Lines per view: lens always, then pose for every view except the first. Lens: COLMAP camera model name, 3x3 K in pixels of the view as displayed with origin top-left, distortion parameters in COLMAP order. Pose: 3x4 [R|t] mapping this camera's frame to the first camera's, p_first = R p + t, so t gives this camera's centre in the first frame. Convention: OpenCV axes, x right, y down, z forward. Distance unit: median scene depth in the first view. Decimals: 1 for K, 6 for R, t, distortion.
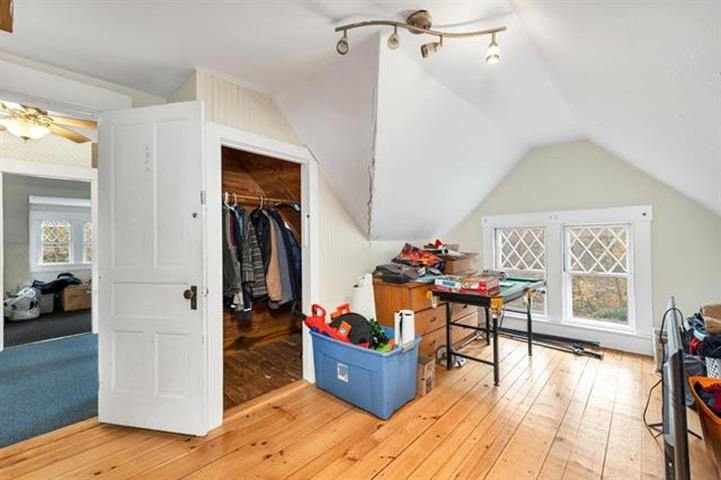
lens RADIAL K [[306.7, 0, 361.0], [0, 306.7, 240.1], [0, 0, 1]] dist [0.001455, 0.000012]
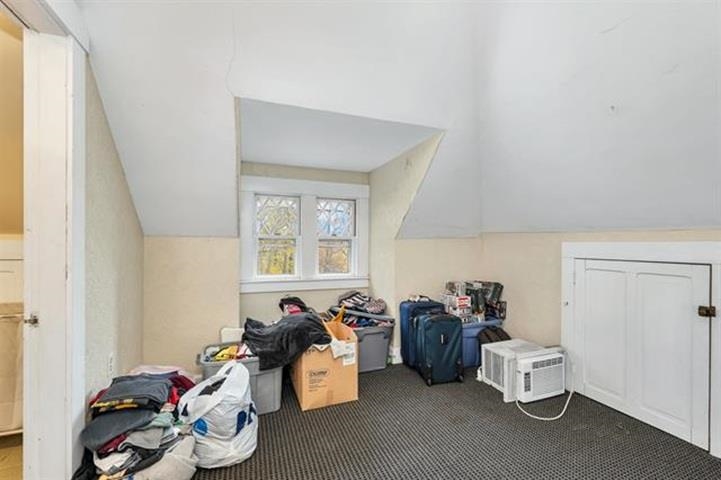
lens RADIAL K [[306.7, 0, 359.7], [0, 306.7, 239.6], [0, 0, 1]] dist [0.001455, 0.000012]
pose [[0.897314, 0.010012, -0.441279, -0.720023], [-0.006609, 0.999935, 0.009249, 0.006817], [0.441343, -0.005383, 0.897322, 0.674600]]
